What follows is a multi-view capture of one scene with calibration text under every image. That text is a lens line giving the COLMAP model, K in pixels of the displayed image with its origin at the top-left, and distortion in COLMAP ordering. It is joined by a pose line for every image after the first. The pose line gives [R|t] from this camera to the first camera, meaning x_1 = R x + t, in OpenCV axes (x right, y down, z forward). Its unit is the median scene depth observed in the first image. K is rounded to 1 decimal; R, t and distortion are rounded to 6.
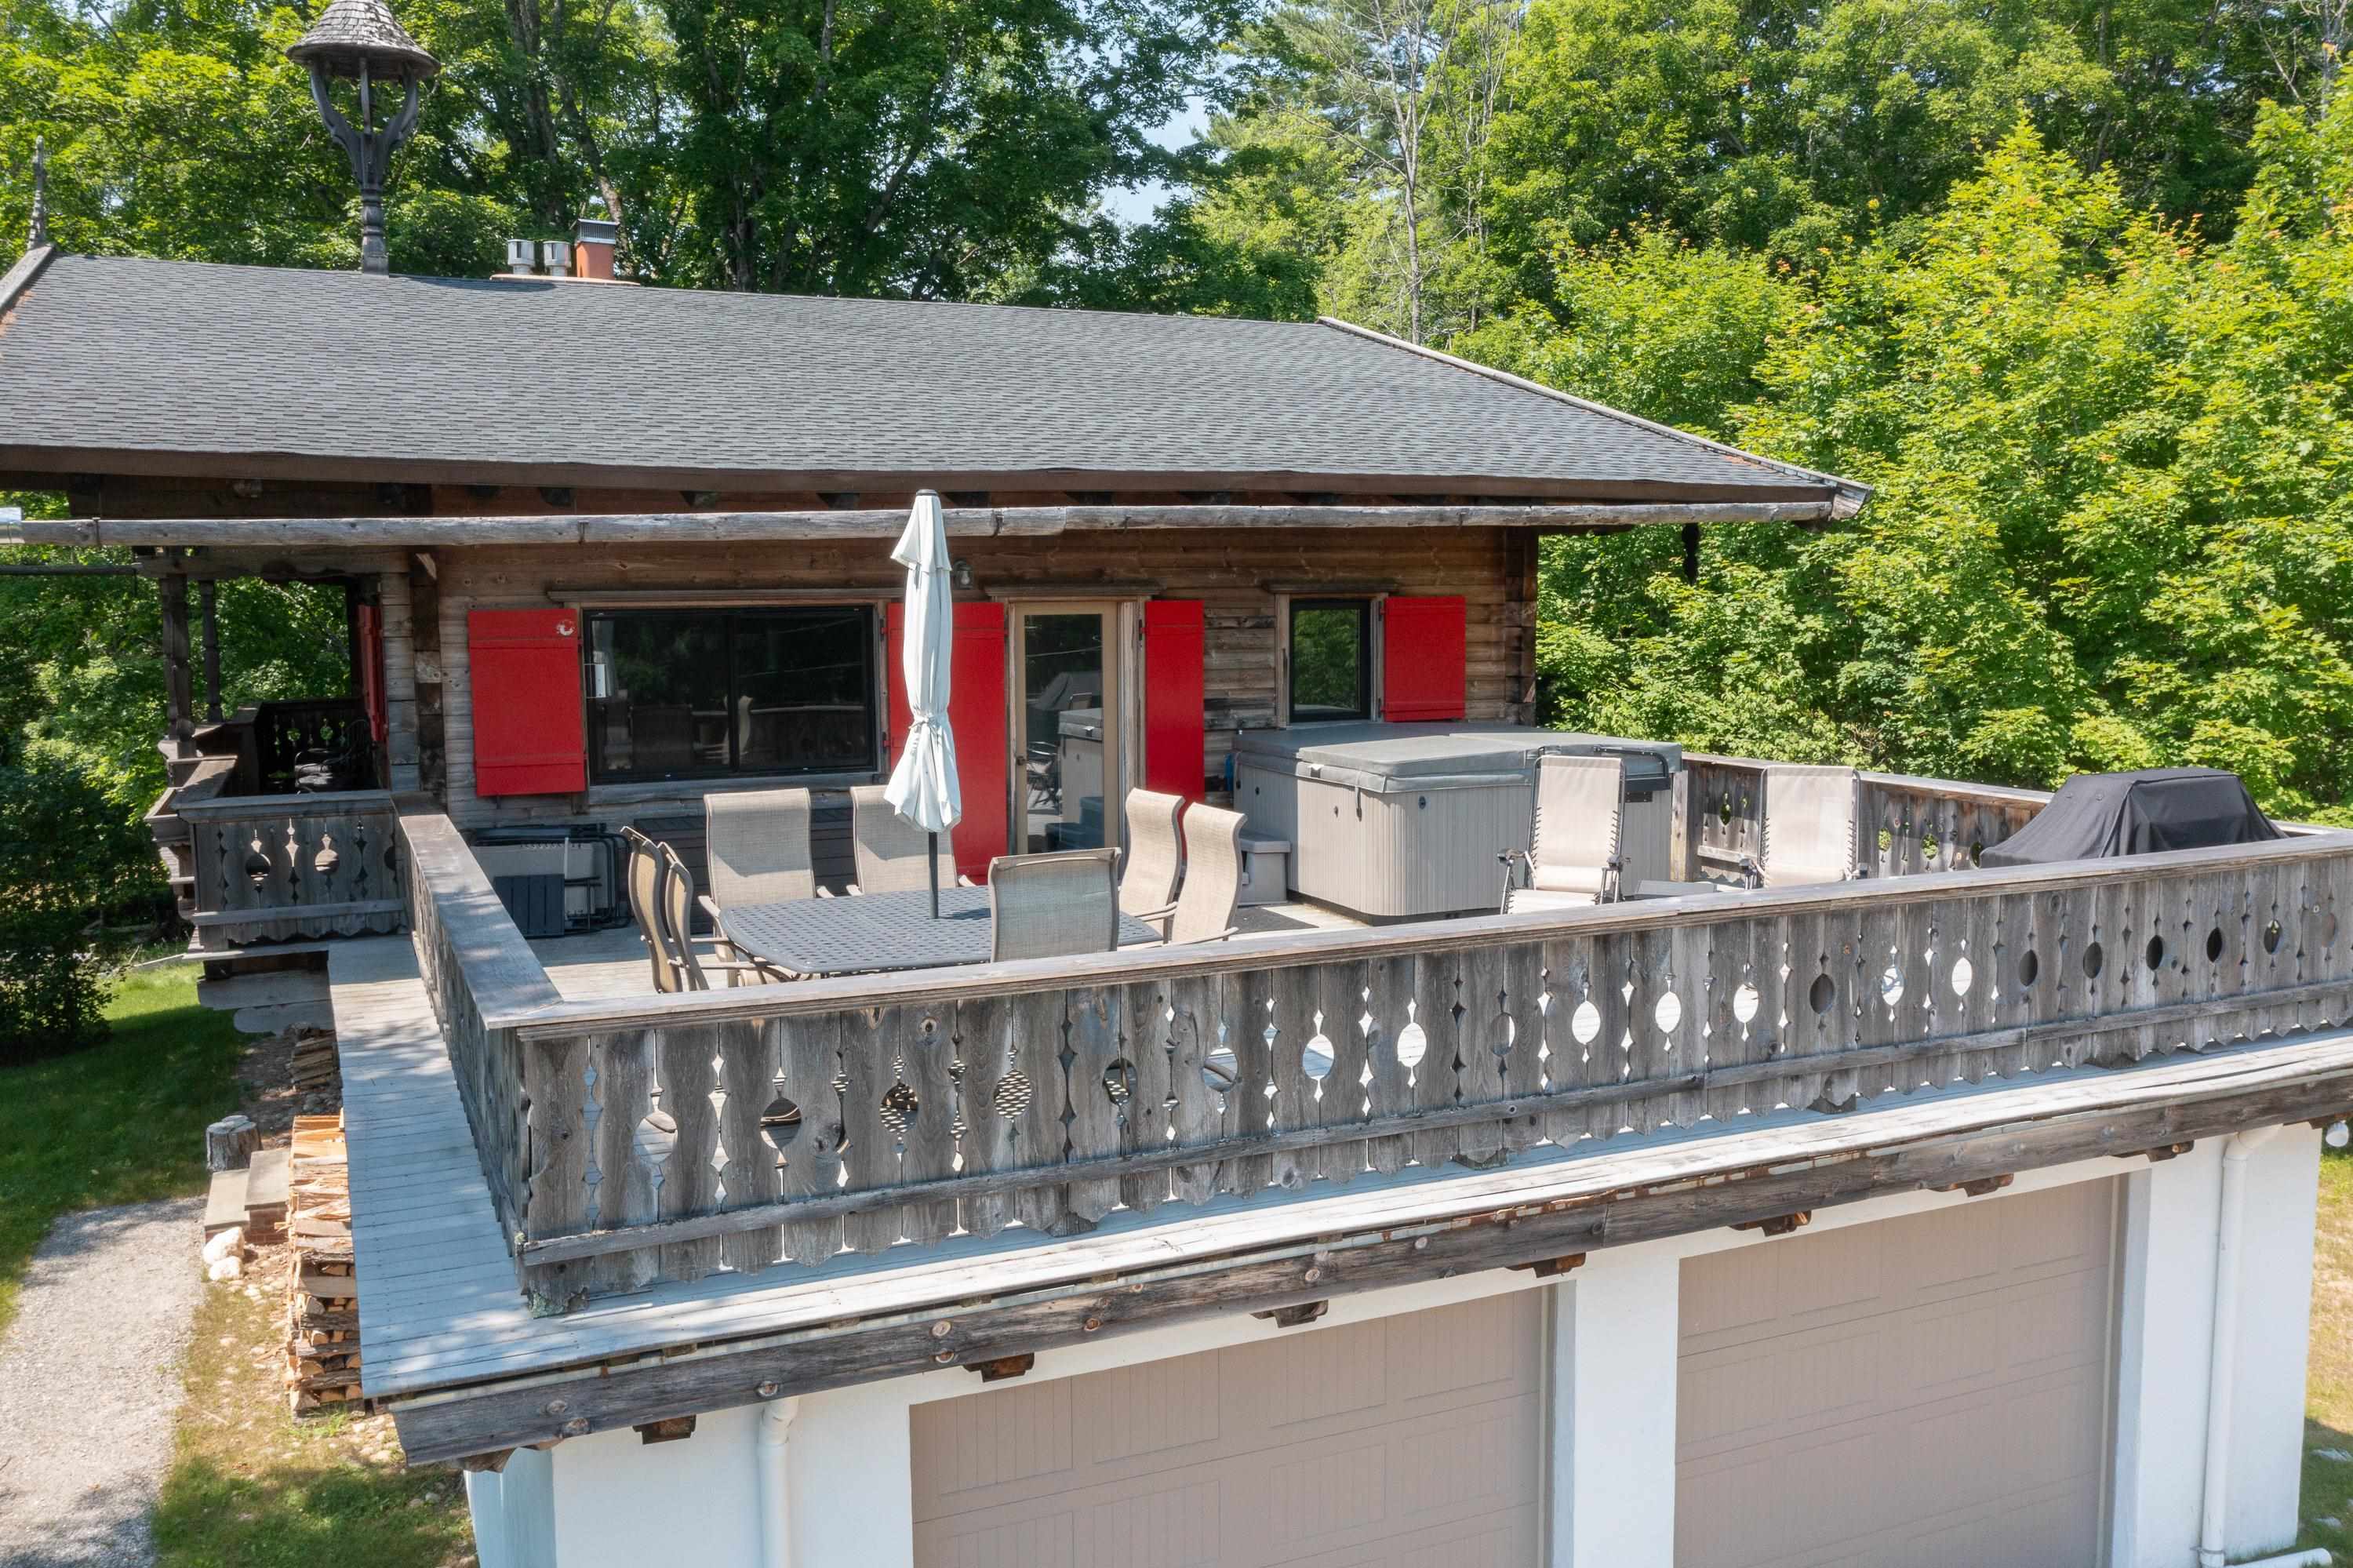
lens RADIAL K [[1899.3, 0, 1196.8], [0, 1899.3, 803.1], [0, 0, 1]] dist [-0.006498, 0.010563]
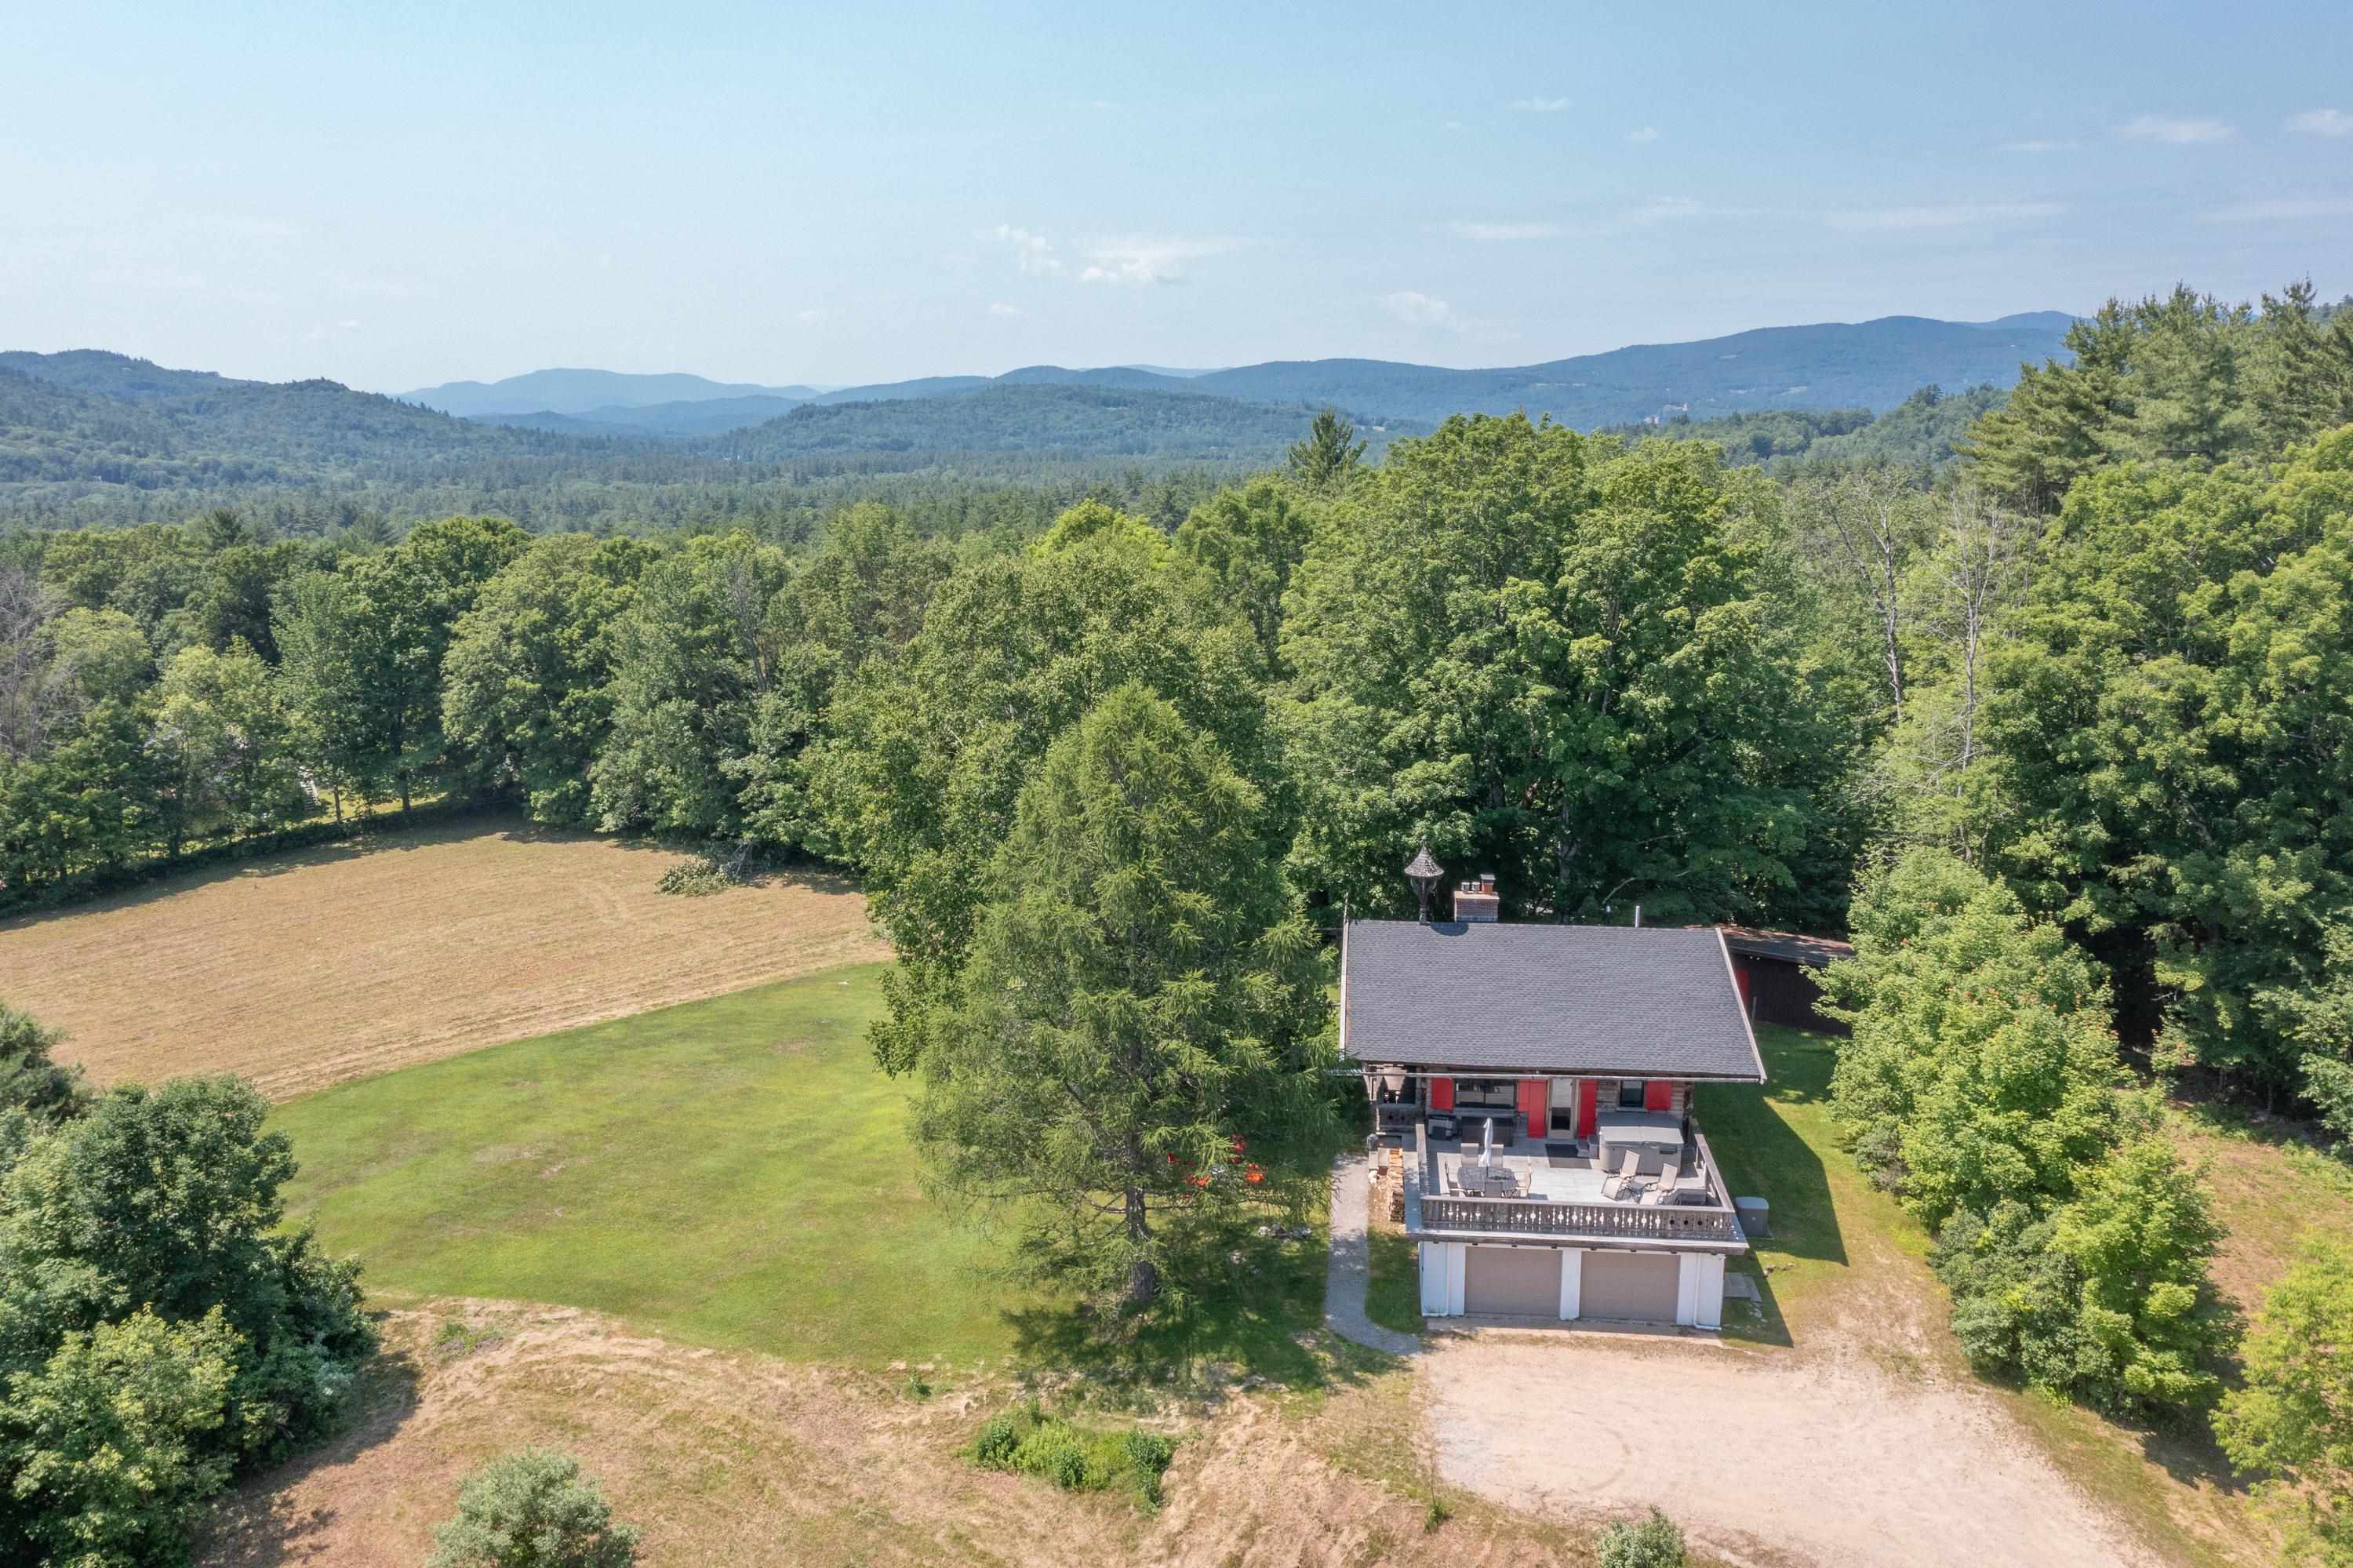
lens RADIAL K [[1899.3, 0, 1169.4], [0, 1899.3, 770.7], [0, 0, 1]] dist [-0.006498, 0.010563]
pose [[0.856627, 0.107460, -0.504621, 1.910914], [-0.063543, 0.992597, 0.103506, -1.781656], [0.512008, -0.056600, 0.857114, -4.700643]]
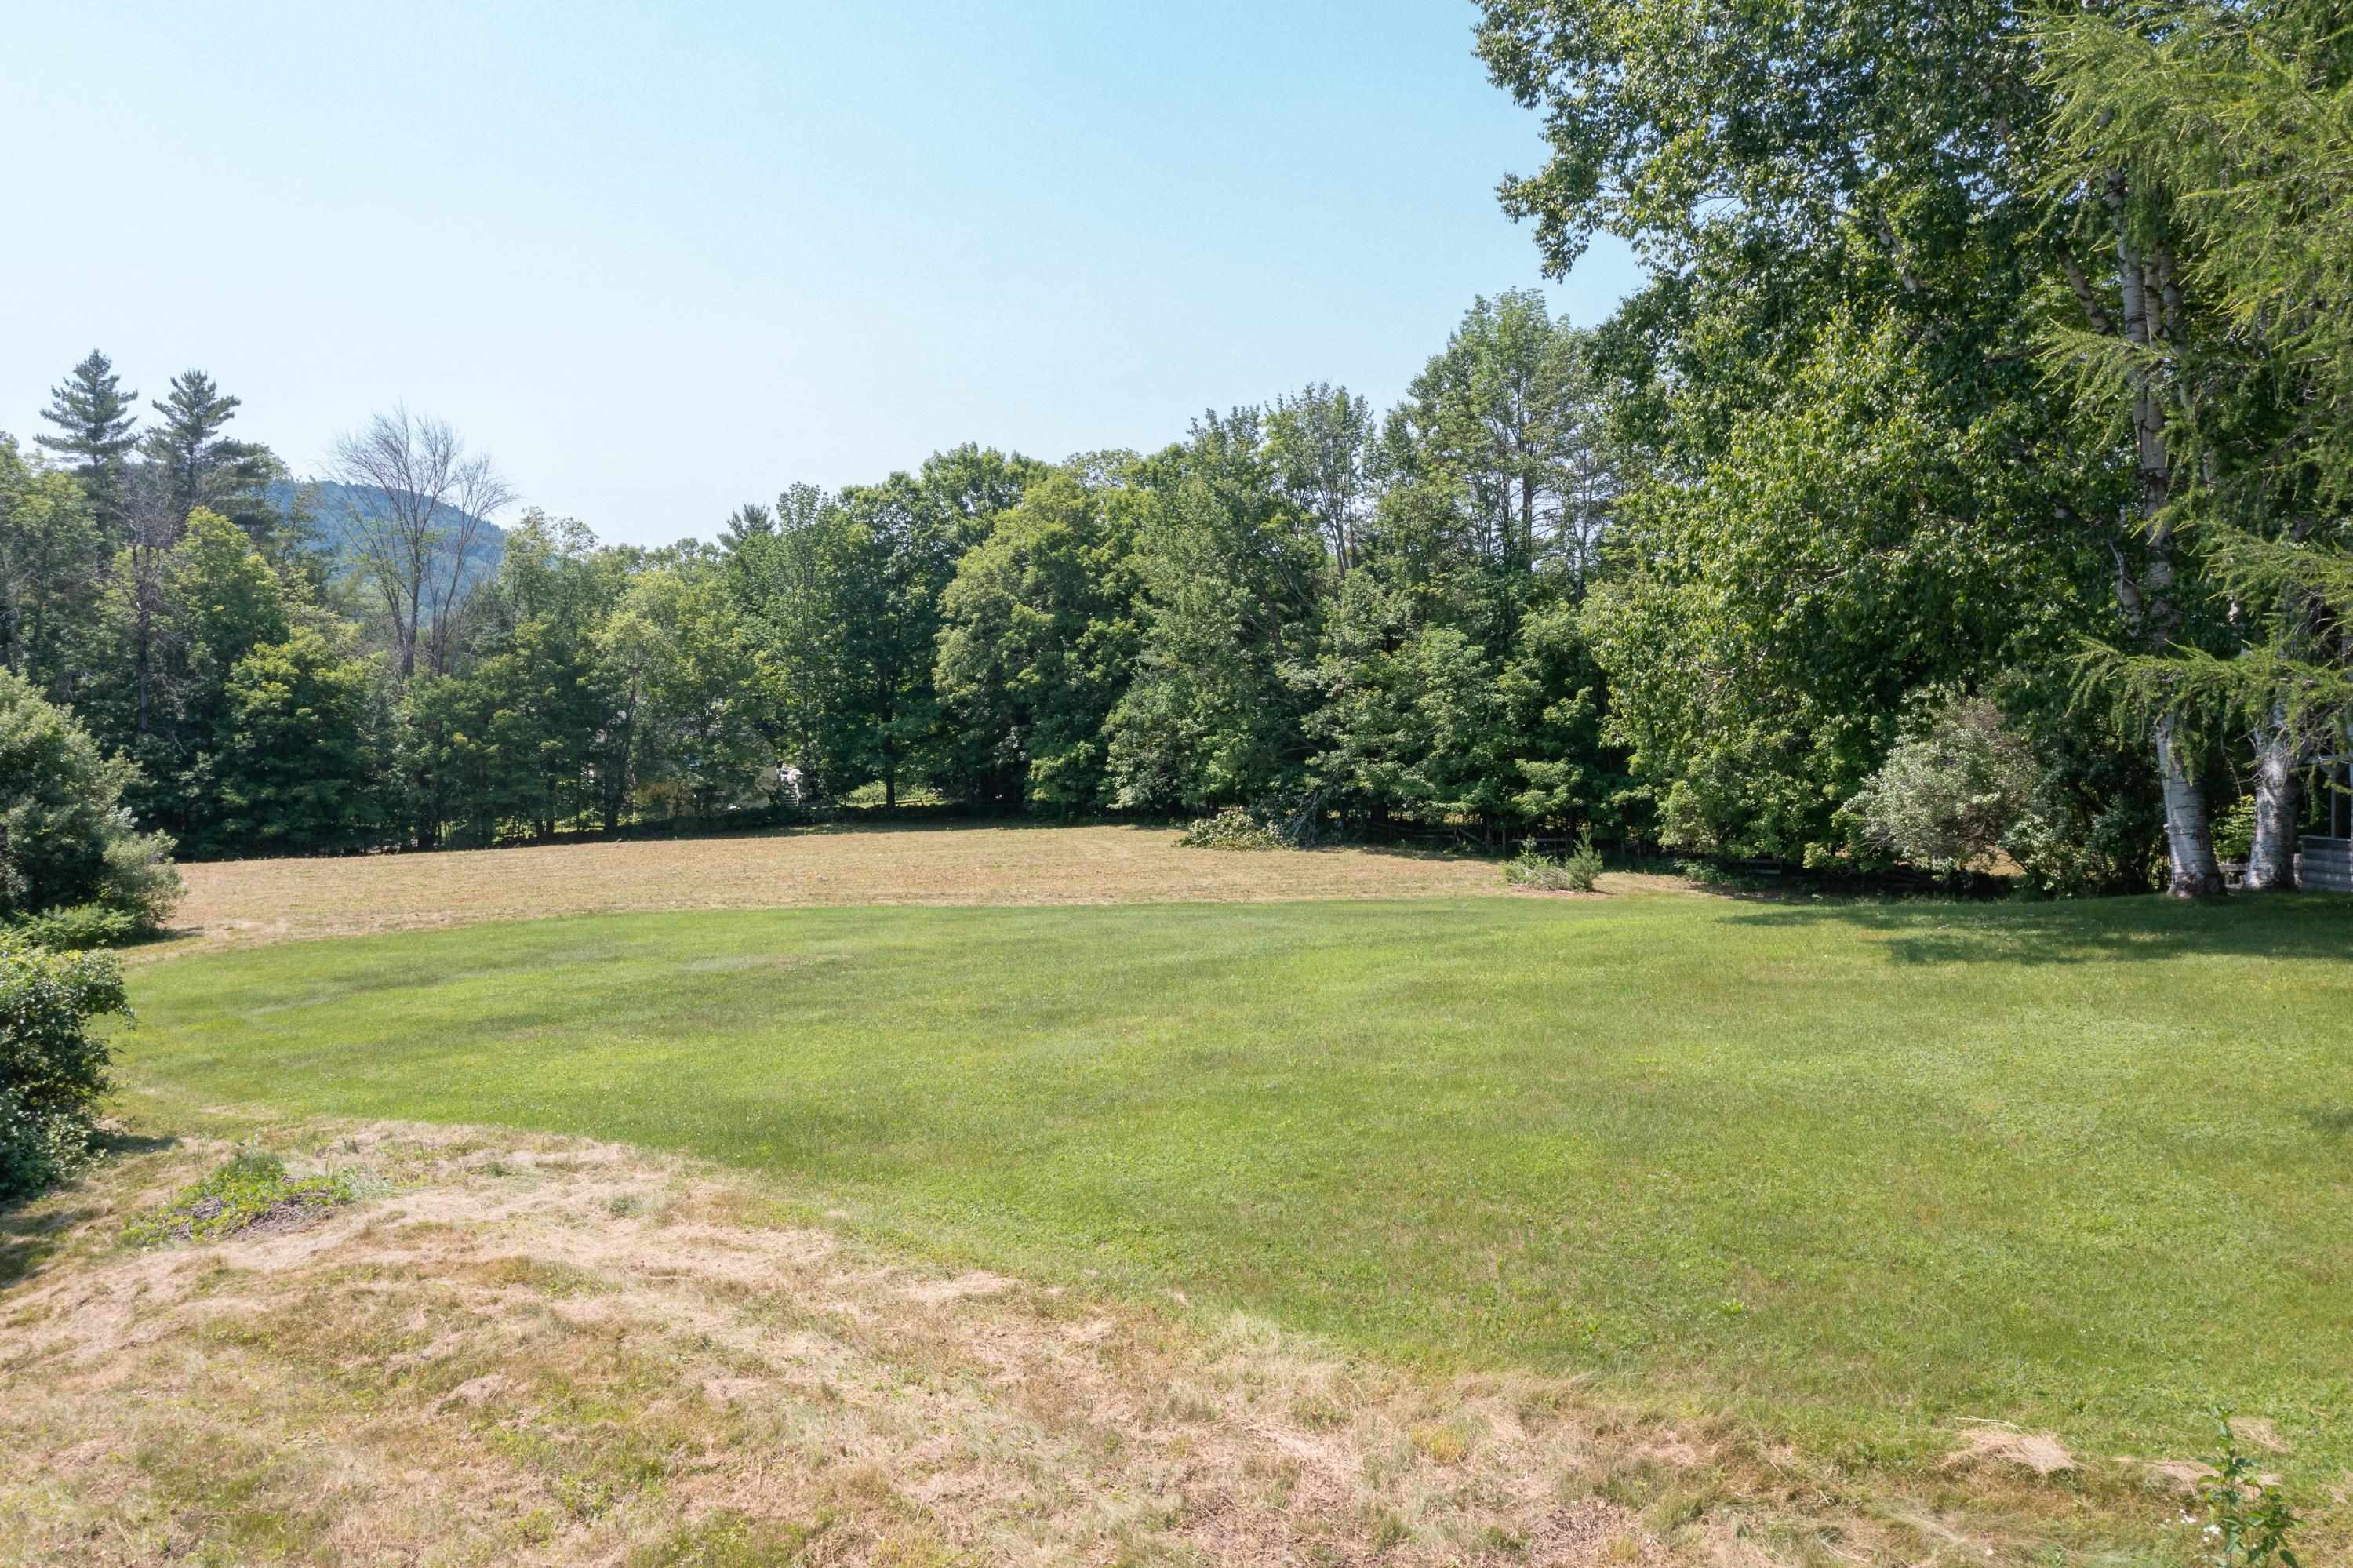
lens RADIAL K [[1899.3, 0, 1178.7], [0, 1899.3, 801.1], [0, 0, 1]] dist [-0.006498, 0.010563]
pose [[0.667794, 0.075057, -0.740552, -1.186920], [-0.103081, 0.994642, 0.007856, 0.428024], [0.737174, 0.071091, 0.671953, -1.166906]]
